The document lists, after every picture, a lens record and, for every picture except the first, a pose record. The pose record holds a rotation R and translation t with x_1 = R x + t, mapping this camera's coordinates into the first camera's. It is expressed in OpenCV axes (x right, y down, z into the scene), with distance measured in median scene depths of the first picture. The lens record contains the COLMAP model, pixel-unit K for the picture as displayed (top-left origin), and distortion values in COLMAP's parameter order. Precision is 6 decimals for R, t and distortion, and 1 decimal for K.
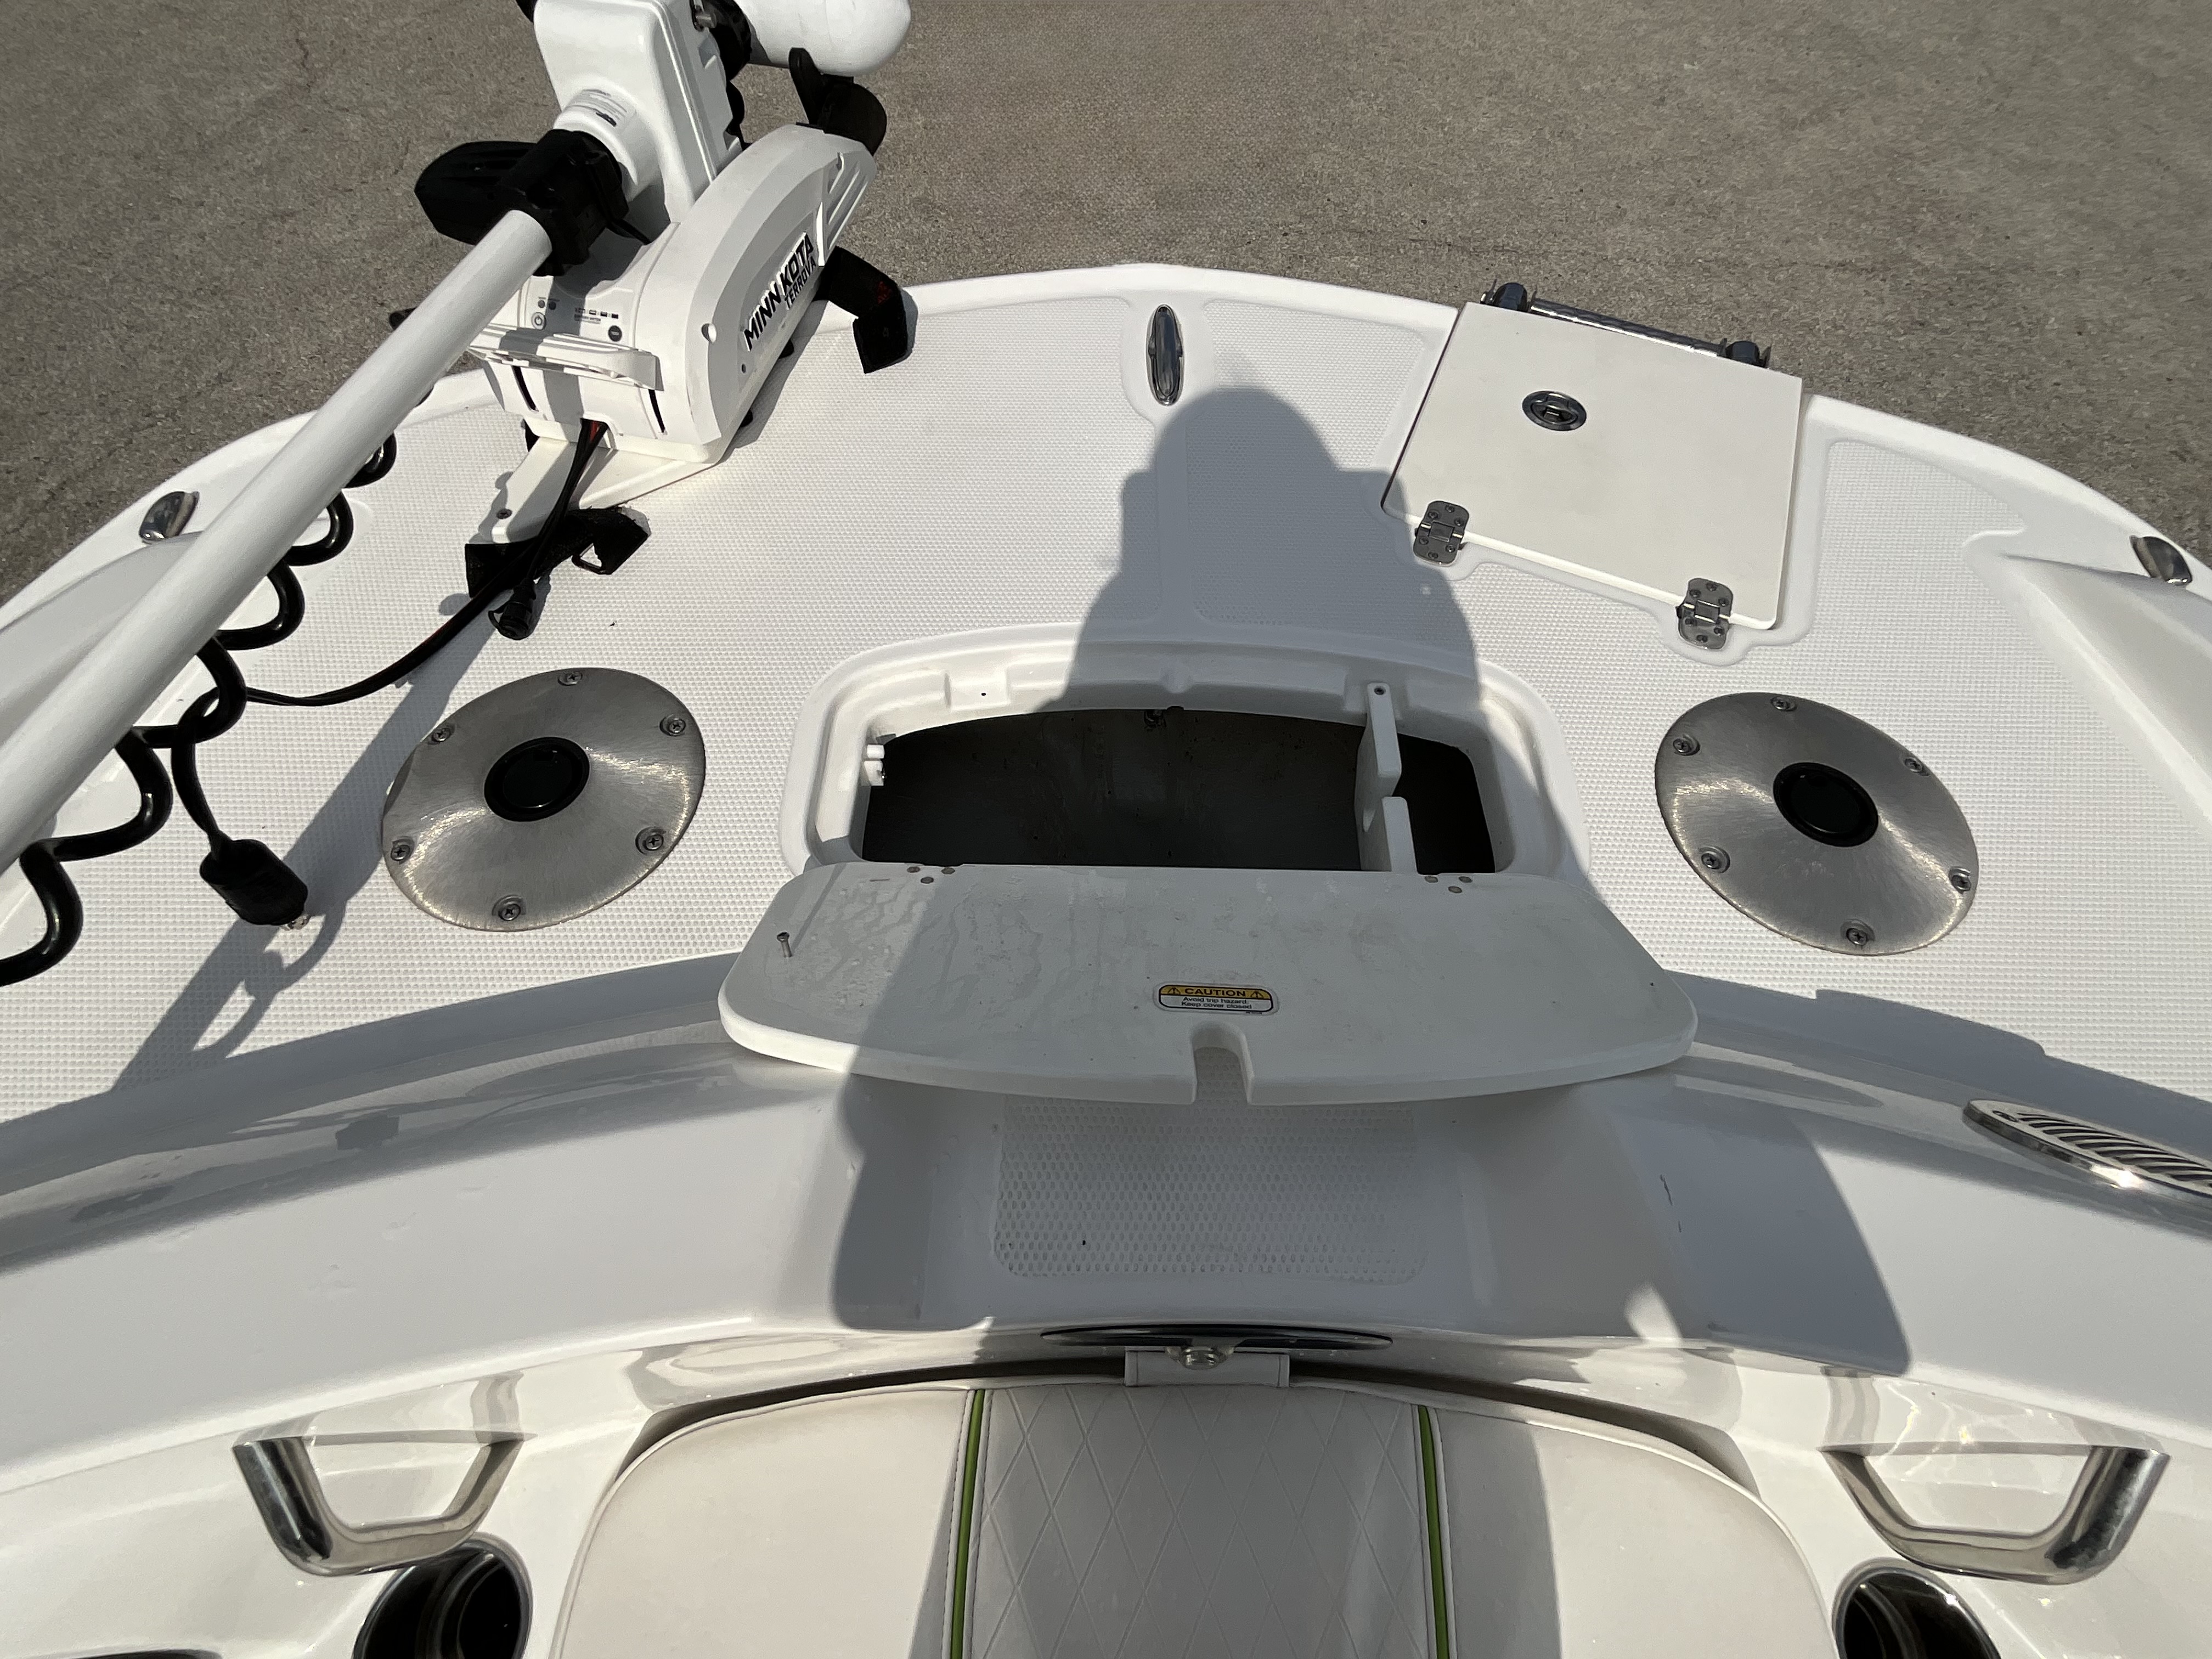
lens RADIAL K [[976.1, 0, 1106.0], [0, 976.1, 829.5], [0, 0, 1]] dist [-0.000556, -0.001334]
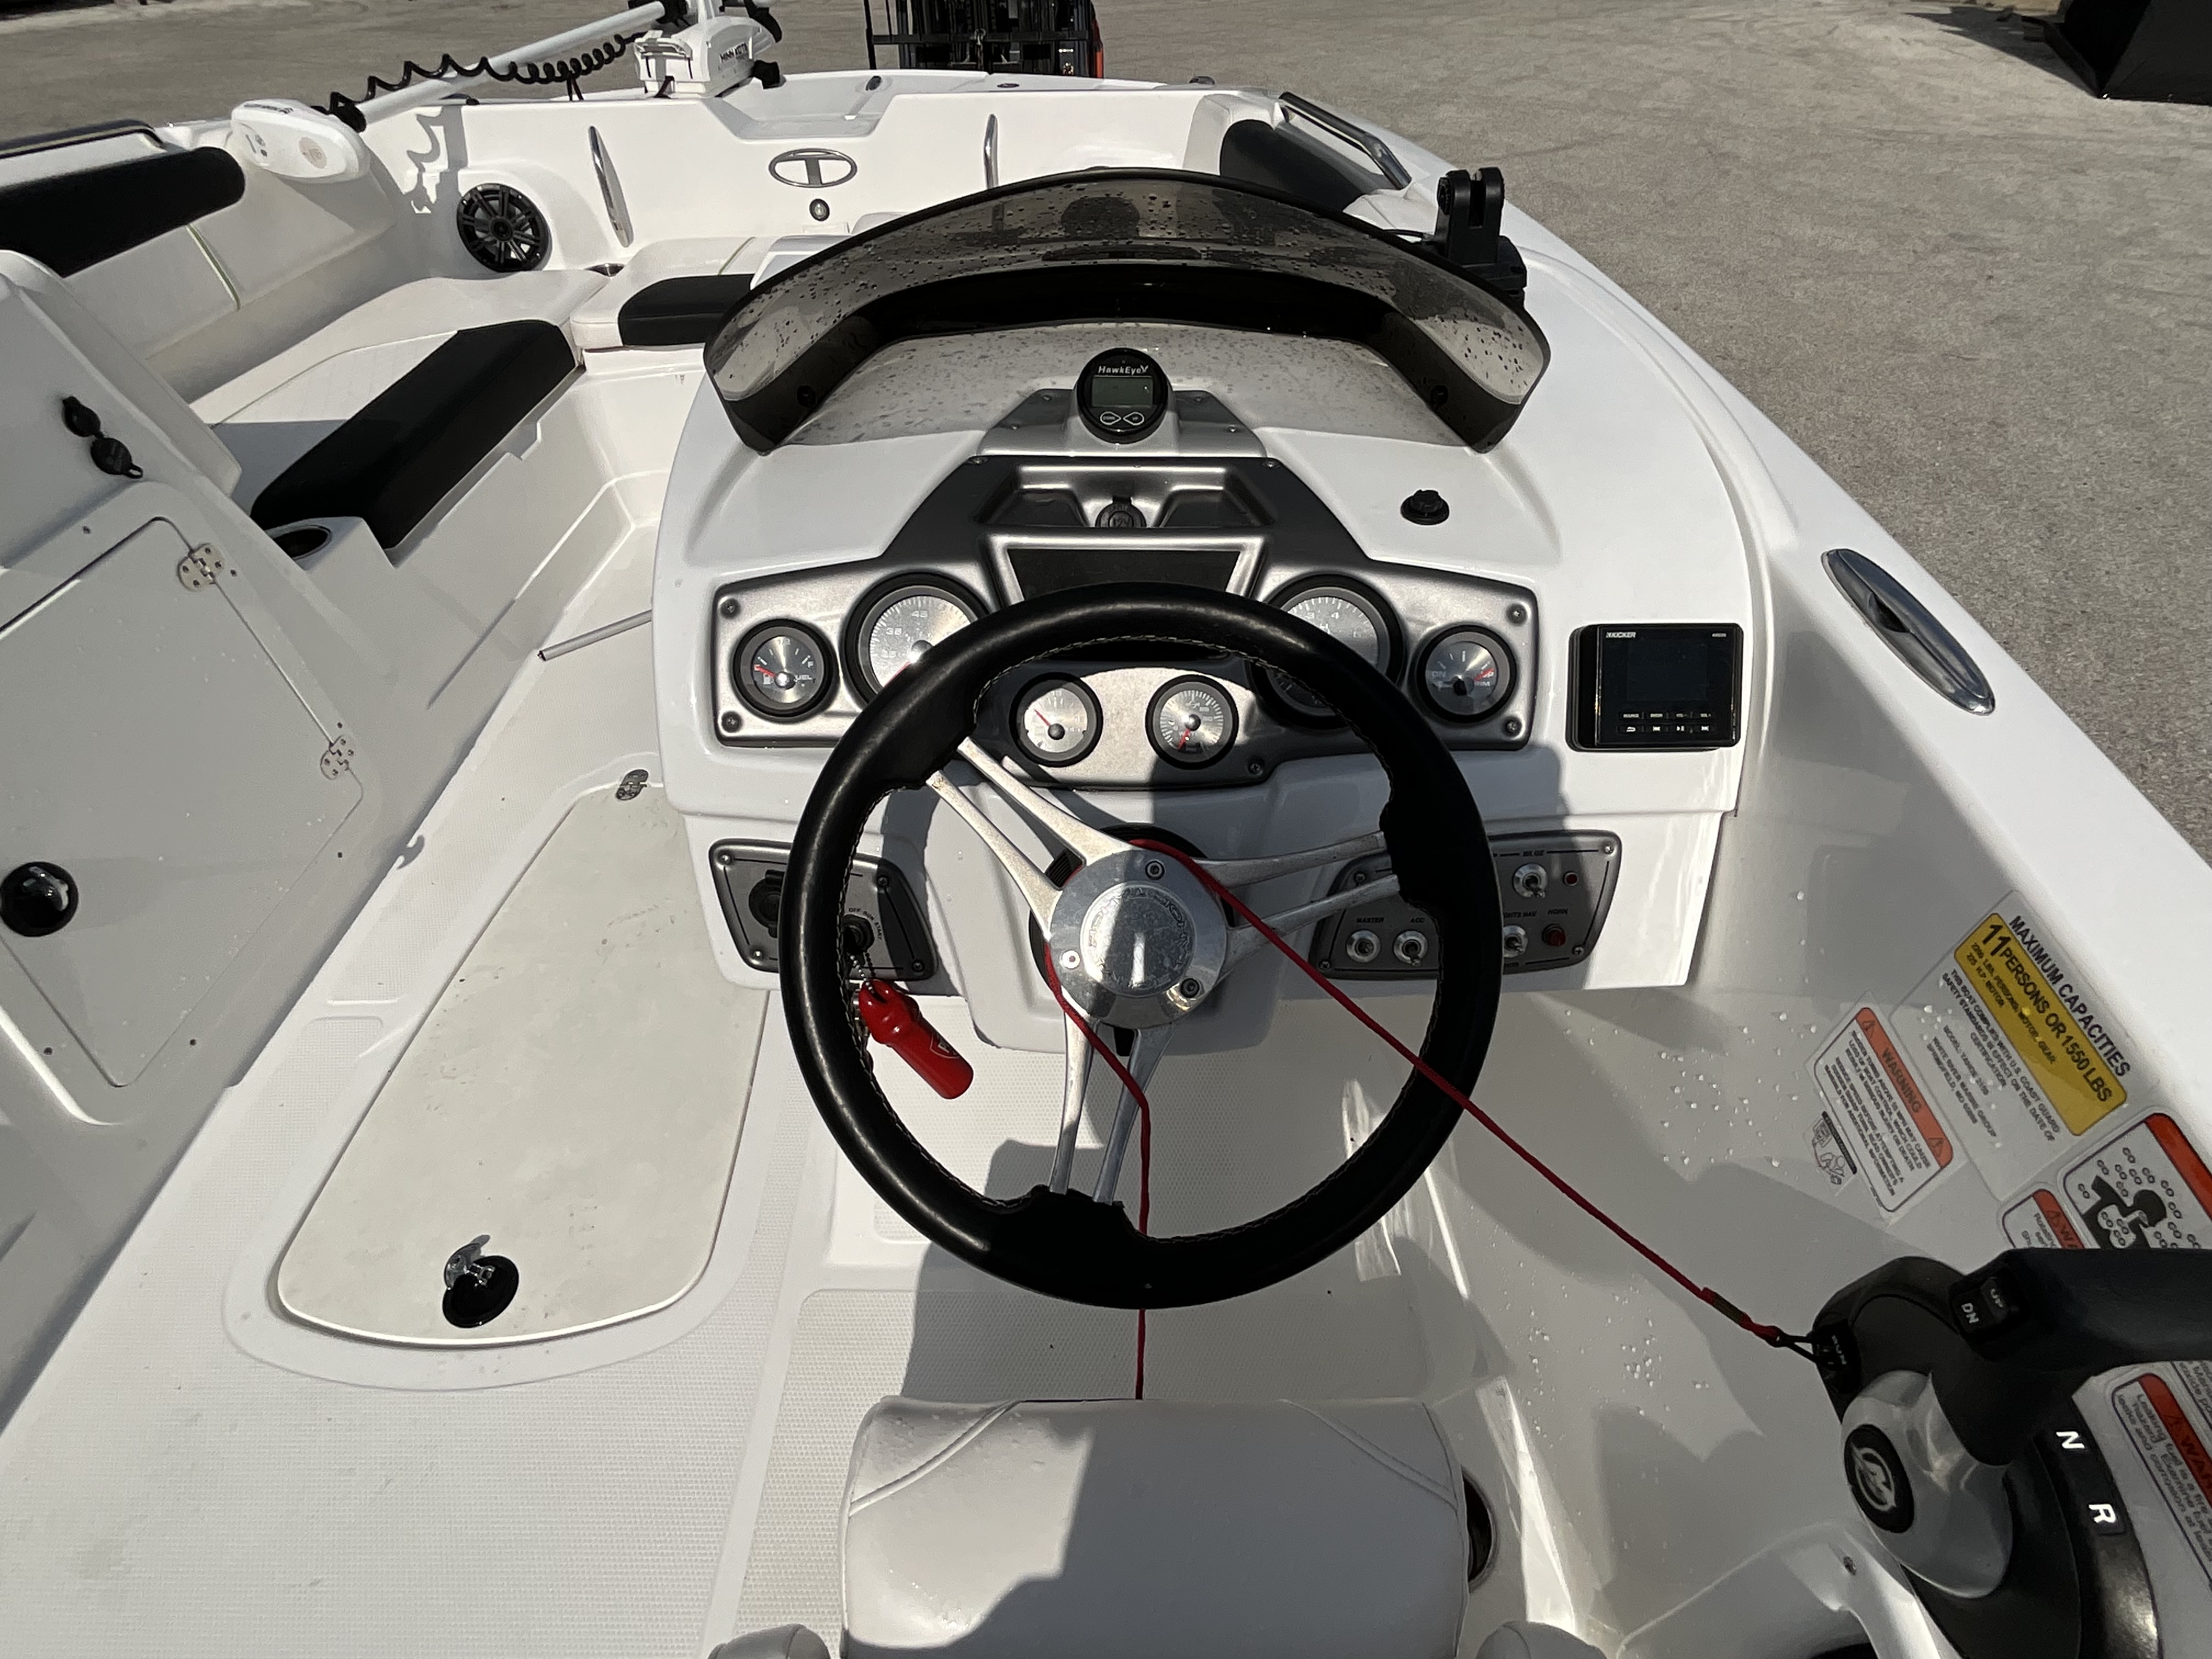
lens RADIAL K [[1128.7, 0, 1102.9], [0, 1128.7, 838.6], [0, 0, 1]] dist [0.013037, -0.006739]
pose [[0.998950, -0.023679, -0.039212, 0.778756], [0.011558, 0.958620, -0.284455, 2.461813], [0.044325, 0.283703, 0.957887, -1.419150]]
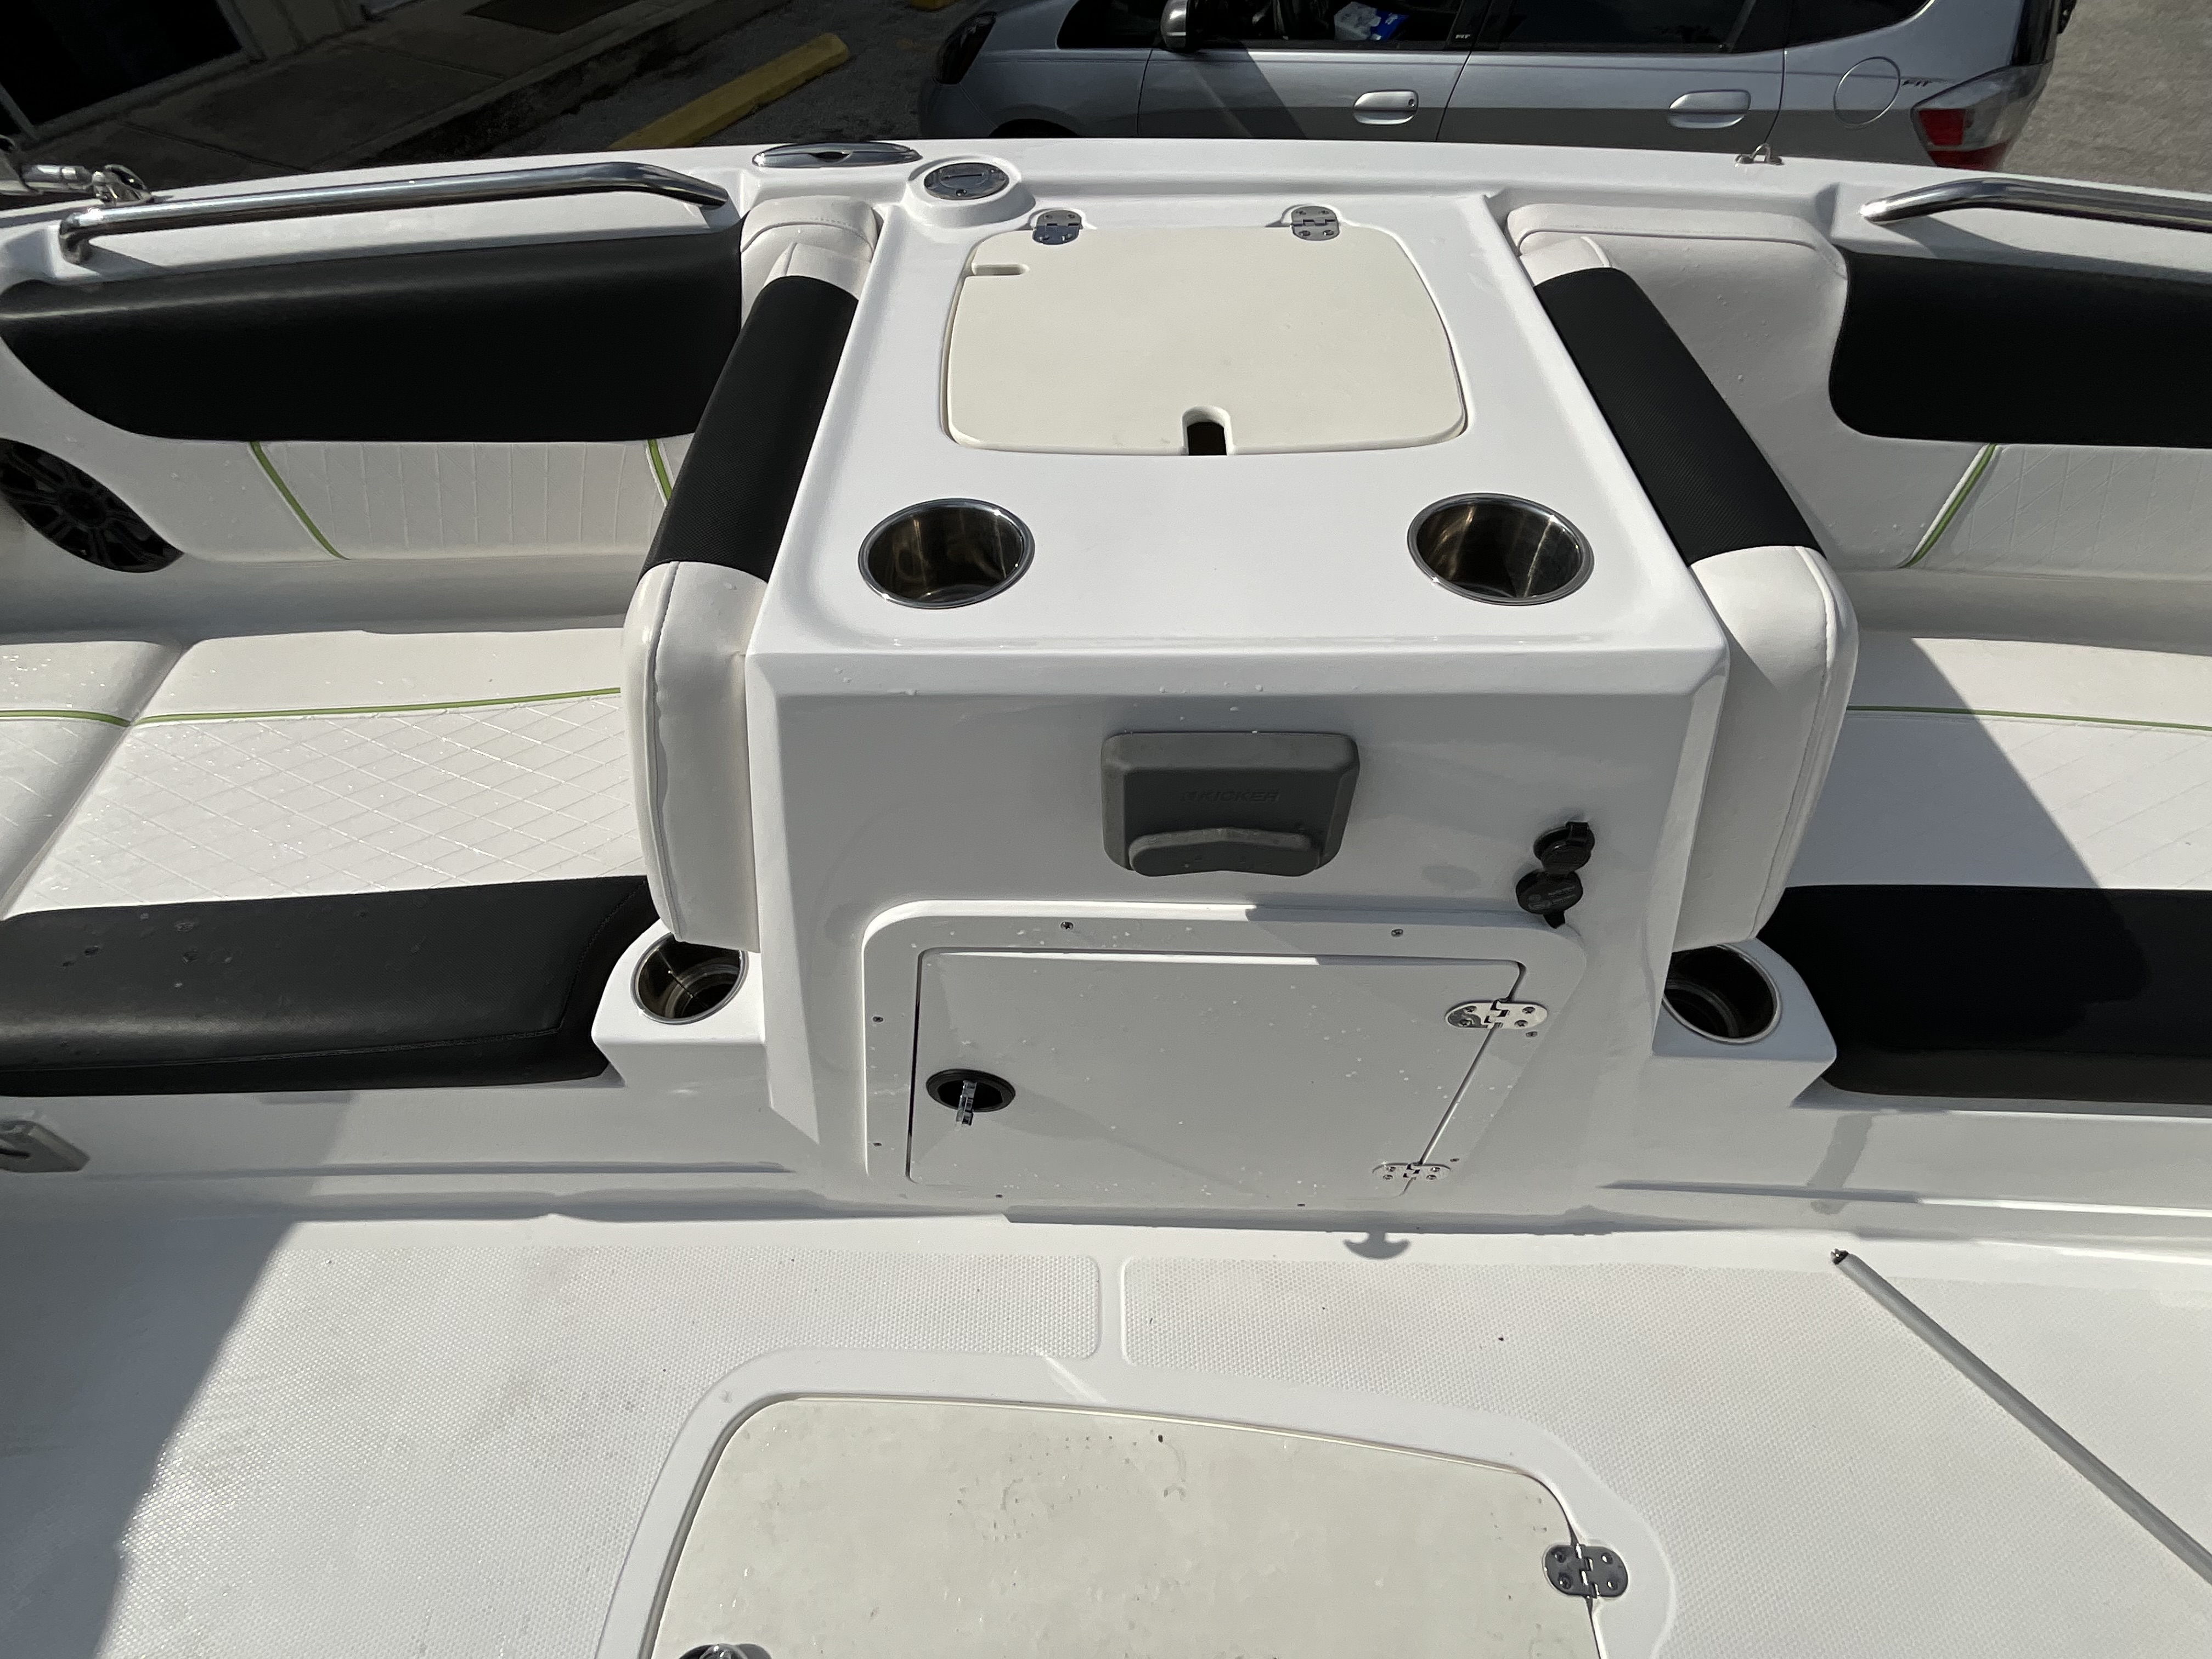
lens RADIAL K [[1016.2, 0, 1117.4], [0, 1016.2, 829.6], [0, 0, 1]] dist [-0.033140, 0.029041]
pose [[0.013132, 0.792645, -0.609542, -0.044856], [-0.858699, 0.321269, 0.399278, 1.610308], [0.512313, 0.518169, 0.684862, -0.954520]]
